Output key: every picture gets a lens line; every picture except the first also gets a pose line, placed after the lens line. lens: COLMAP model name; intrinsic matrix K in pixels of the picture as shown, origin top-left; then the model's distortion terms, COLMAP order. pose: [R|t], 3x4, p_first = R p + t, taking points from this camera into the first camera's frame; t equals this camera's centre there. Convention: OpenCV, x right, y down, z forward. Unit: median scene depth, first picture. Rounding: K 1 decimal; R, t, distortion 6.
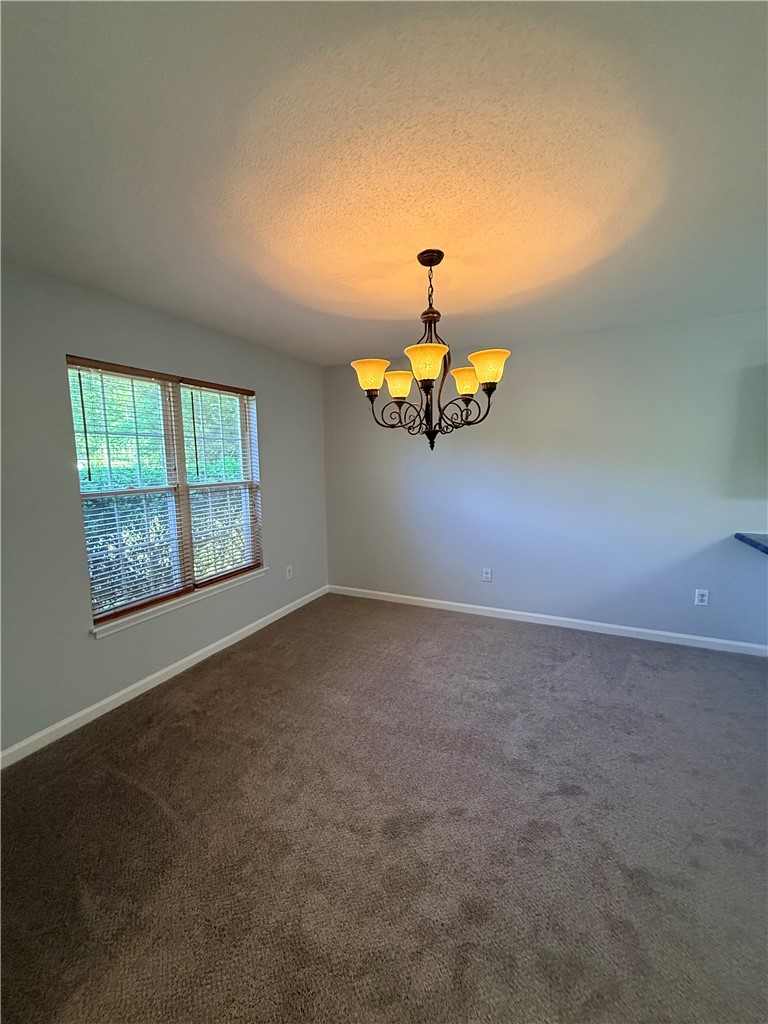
lens RADIAL K [[408.9, 0, 386.4], [0, 408.9, 510.6], [0, 0, 1]] dist [0.003080, 0.000882]
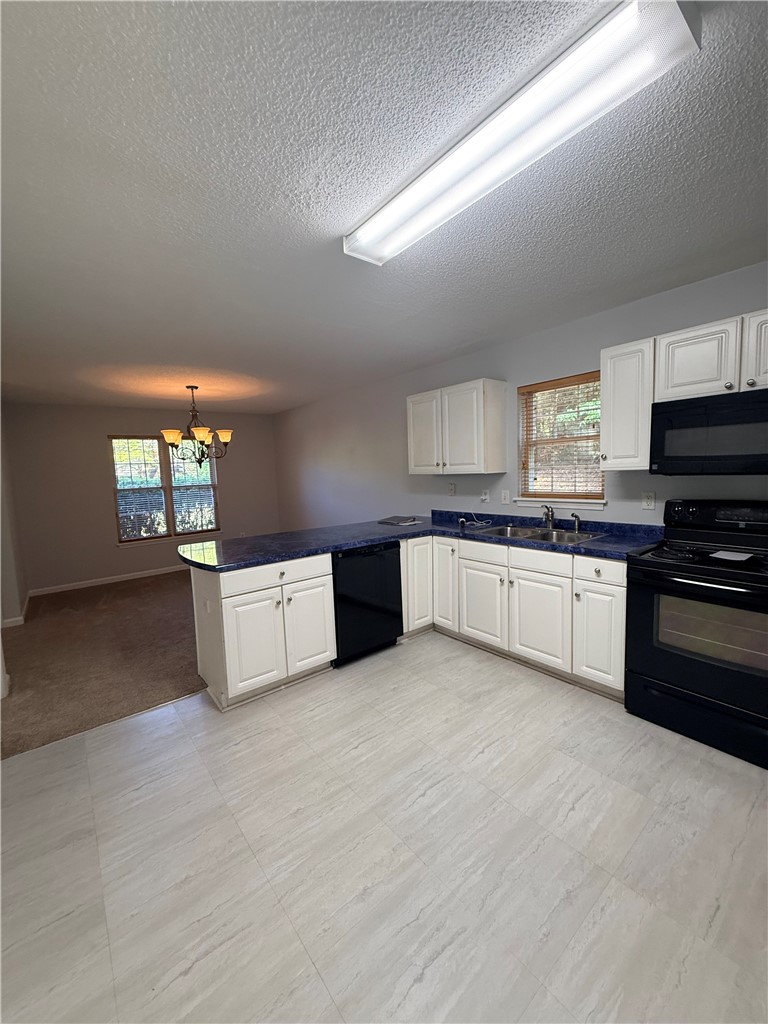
lens RADIAL K [[408.9, 0, 382.0], [0, 408.9, 509.6], [0, 0, 1]] dist [0.003080, 0.000882]
pose [[0.895244, 0.020395, -0.445110, 1.905991], [-0.029179, 0.999491, -0.012890, 0.076471], [0.444621, 0.024528, 0.895383, -0.566304]]
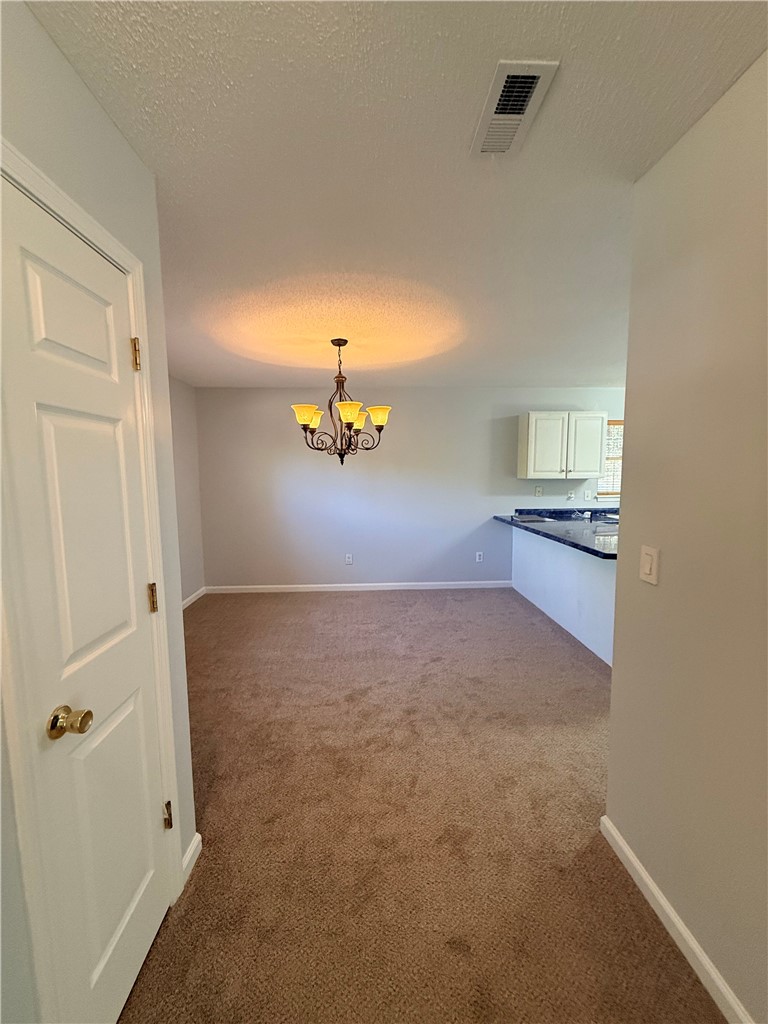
lens RADIAL K [[408.9, 0, 385.6], [0, 408.9, 513.0], [0, 0, 1]] dist [0.003080, 0.000882]
pose [[0.885977, -0.043093, 0.461724, -0.452851], [0.054761, 0.998429, -0.011894, 0.055072], [-0.460485, 0.035822, 0.886944, -0.410162]]
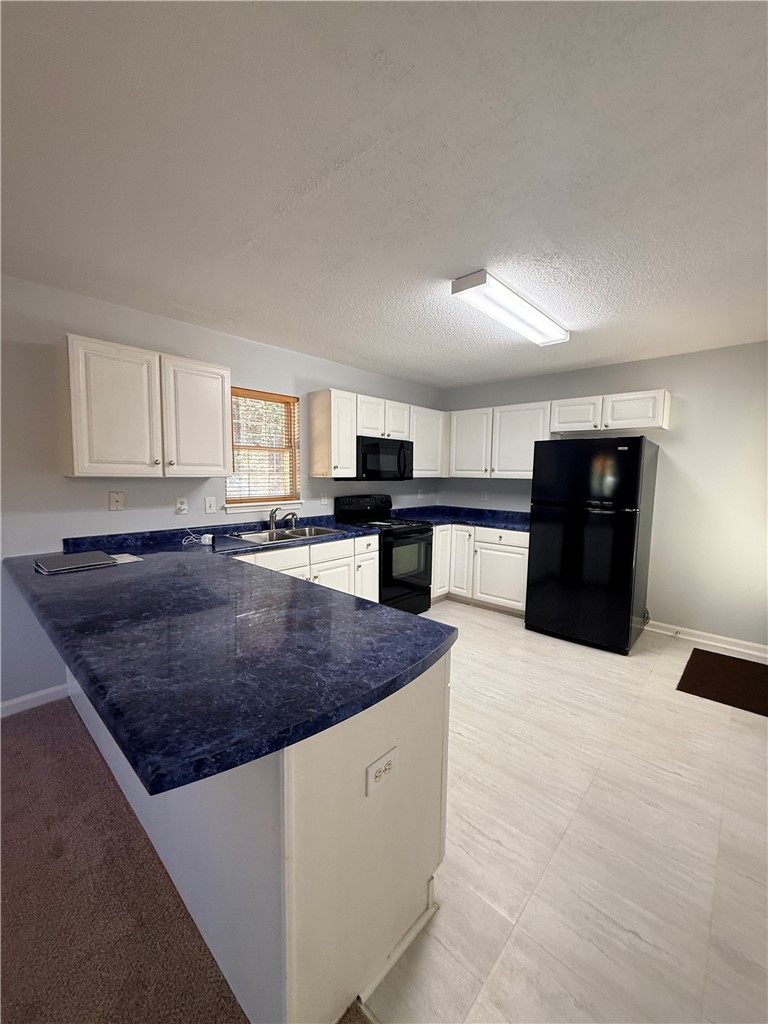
lens RADIAL K [[408.9, 0, 381.9], [0, 408.9, 510.0], [0, 0, 1]] dist [0.003080, 0.000882]
pose [[0.302854, -0.072491, 0.950276, 0.449768], [0.103034, 0.993749, 0.042971, 0.009441], [-0.947451, 0.084897, 0.308430, 0.103722]]
